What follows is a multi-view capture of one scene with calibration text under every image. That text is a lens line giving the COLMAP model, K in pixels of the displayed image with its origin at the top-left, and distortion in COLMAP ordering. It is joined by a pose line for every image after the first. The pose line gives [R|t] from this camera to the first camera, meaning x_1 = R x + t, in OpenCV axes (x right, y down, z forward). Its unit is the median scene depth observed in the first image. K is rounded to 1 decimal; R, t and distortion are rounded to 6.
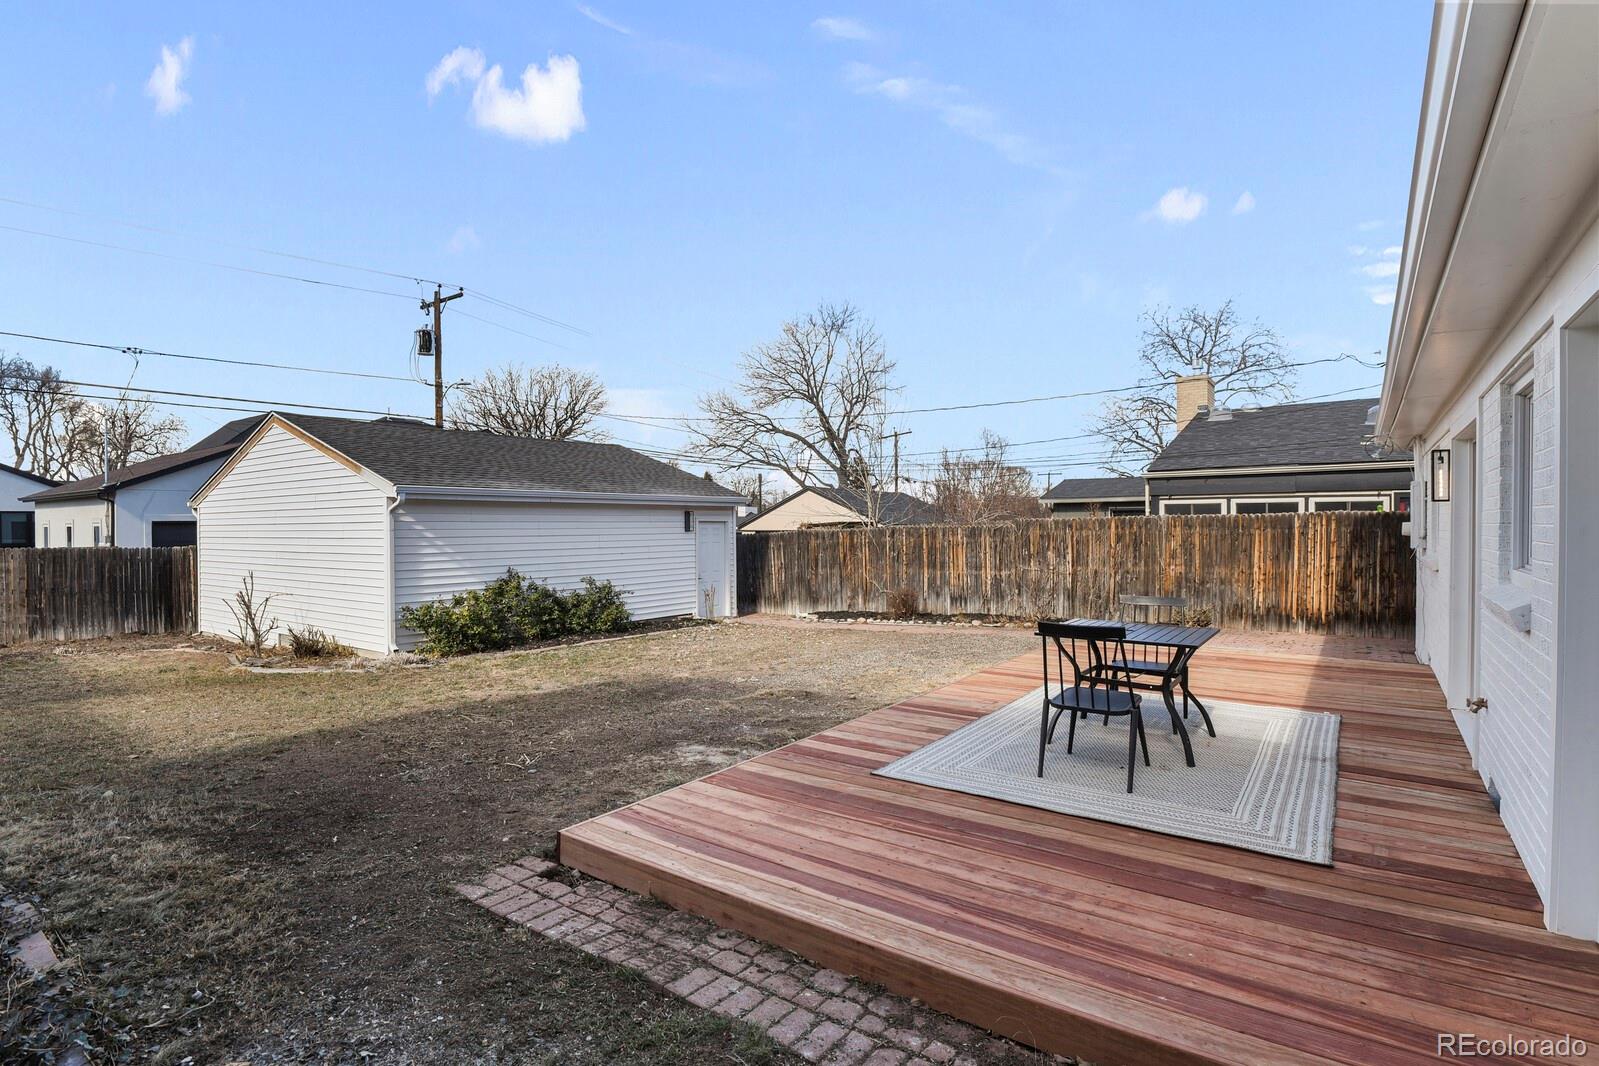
lens RADIAL K [[786.2, 0, 805.2], [0, 786.2, 544.4], [0, 0, 1]] dist [-0.025632, -0.000803]
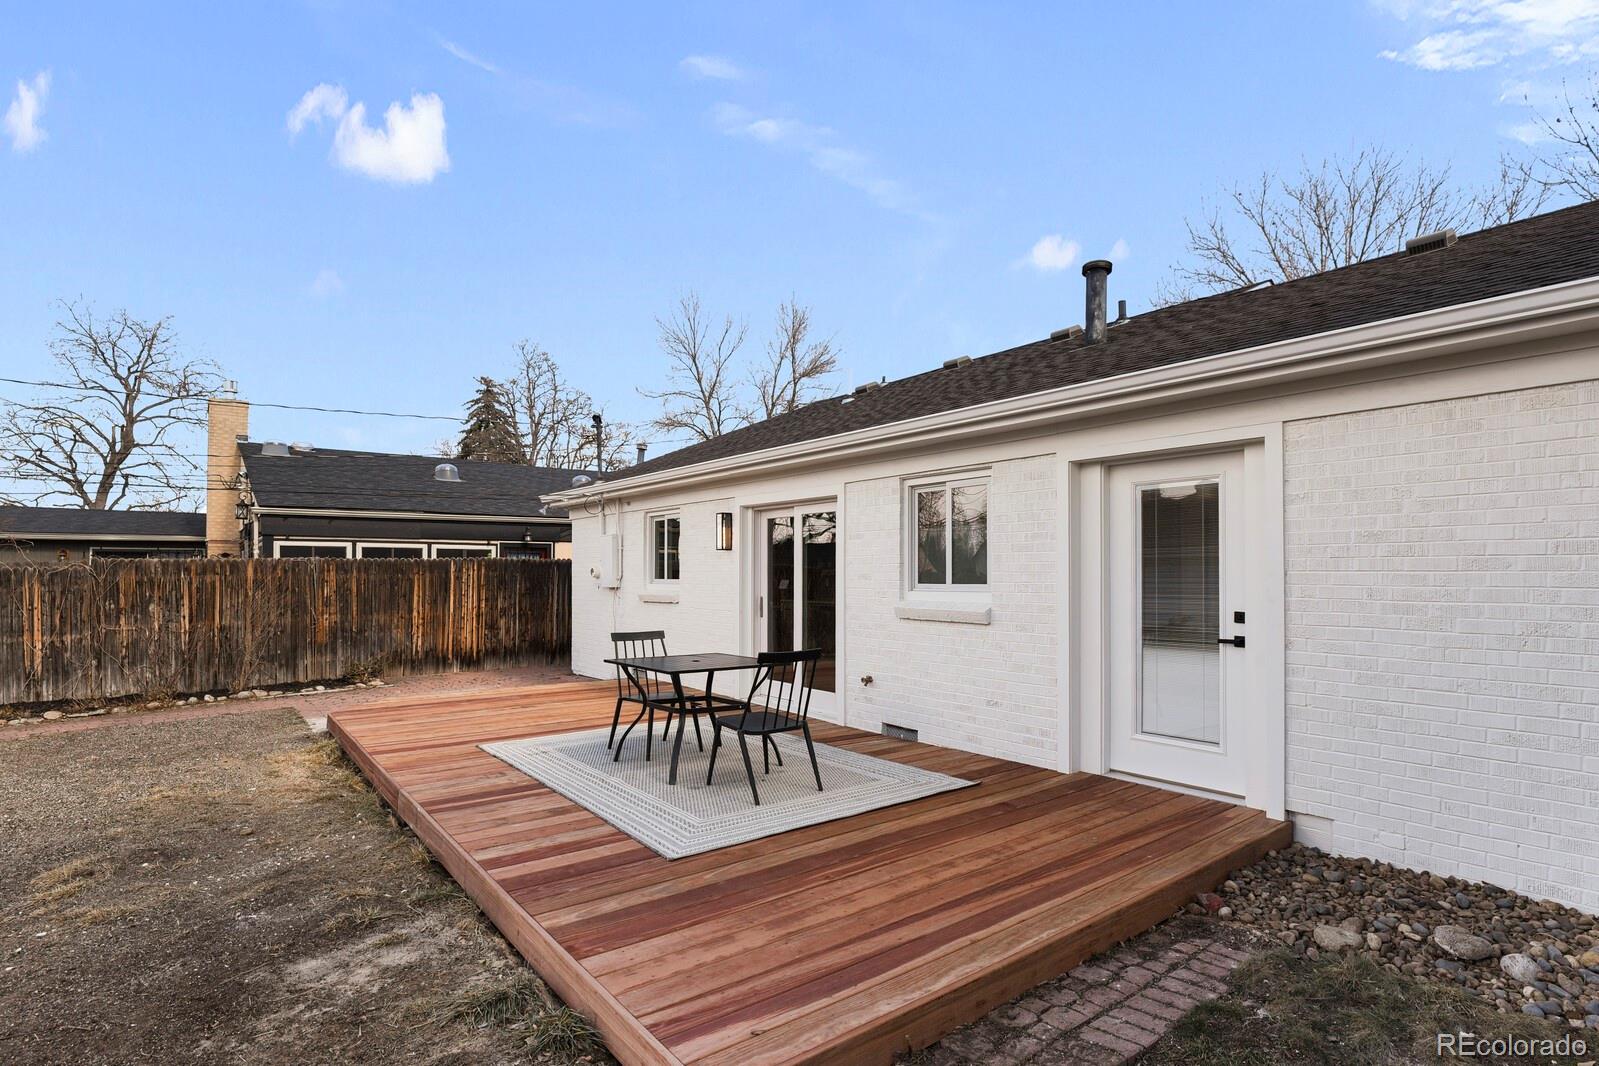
lens RADIAL K [[794.2, 0, 805.6], [0, 794.2, 561.5], [0, 0, 1]] dist [-0.029158, -0.001642]
pose [[0.284167, 0.019022, 0.958586, -0.267048], [0.022062, 0.999409, -0.026372, 0.002892], [-0.958521, 0.028642, 0.283579, 0.250144]]
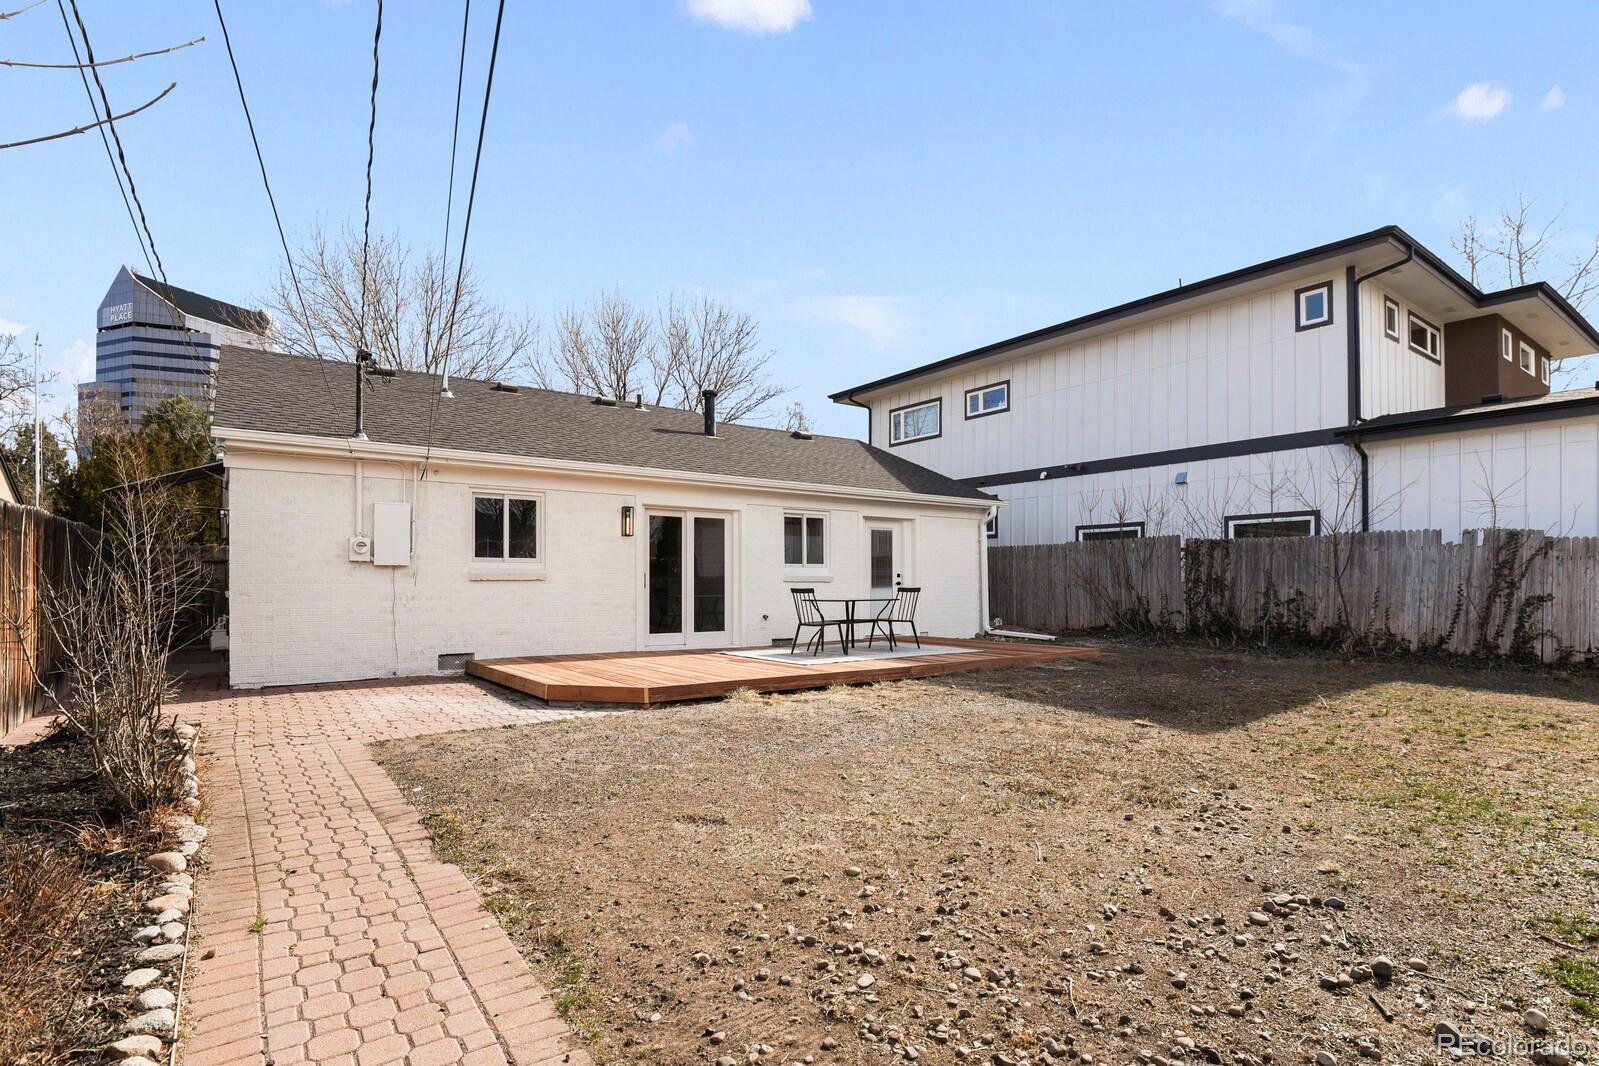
lens RADIAL K [[803.5, 0, 803.4], [0, 803.5, 581.9], [0, 0, 1]] dist [-0.025547, -0.000250]
pose [[-0.950831, 0.004698, 0.309675, -0.059943], [0.011509, 0.999730, 0.020170, 0.008784], [-0.309497, 0.022742, -0.950629, 1.413532]]
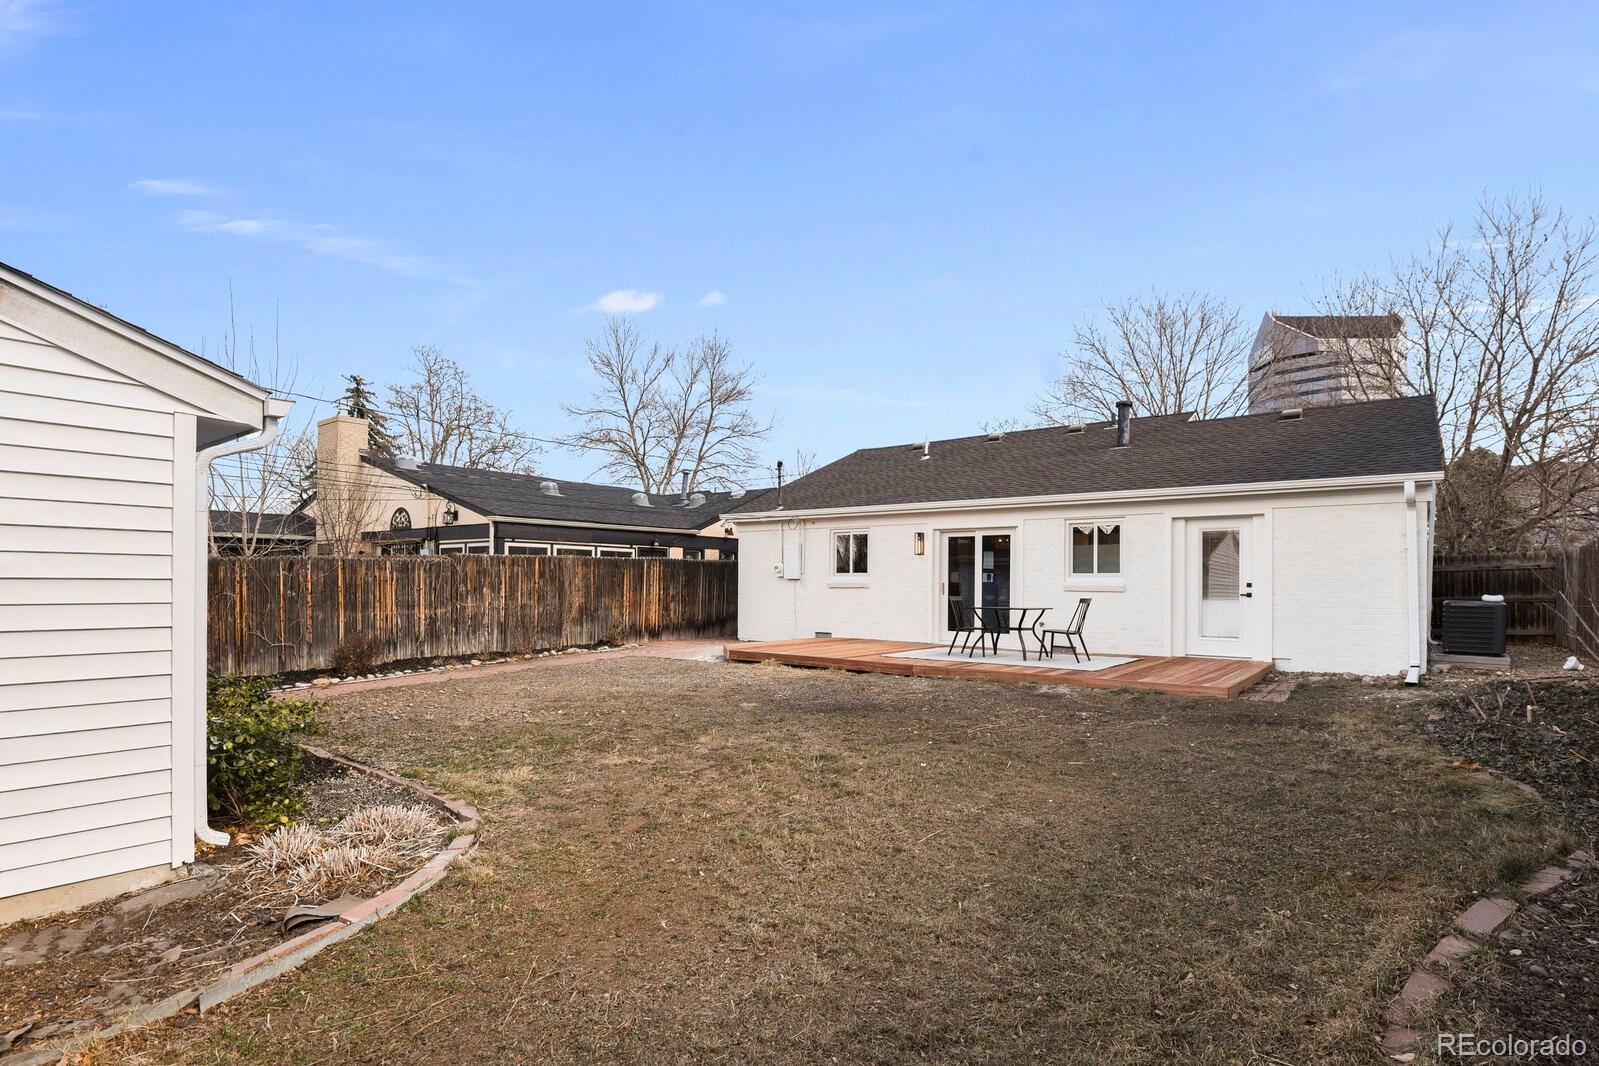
lens RADIAL K [[793.7, 0, 796.8], [0, 793.7, 577.2], [0, 0, 1]] dist [-0.024512, -0.000233]
pose [[0.045904, 0.012789, 0.998864, -0.847043], [0.016320, 0.999775, -0.013550, 0.020503], [-0.998813, 0.016923, 0.045685, 0.684910]]
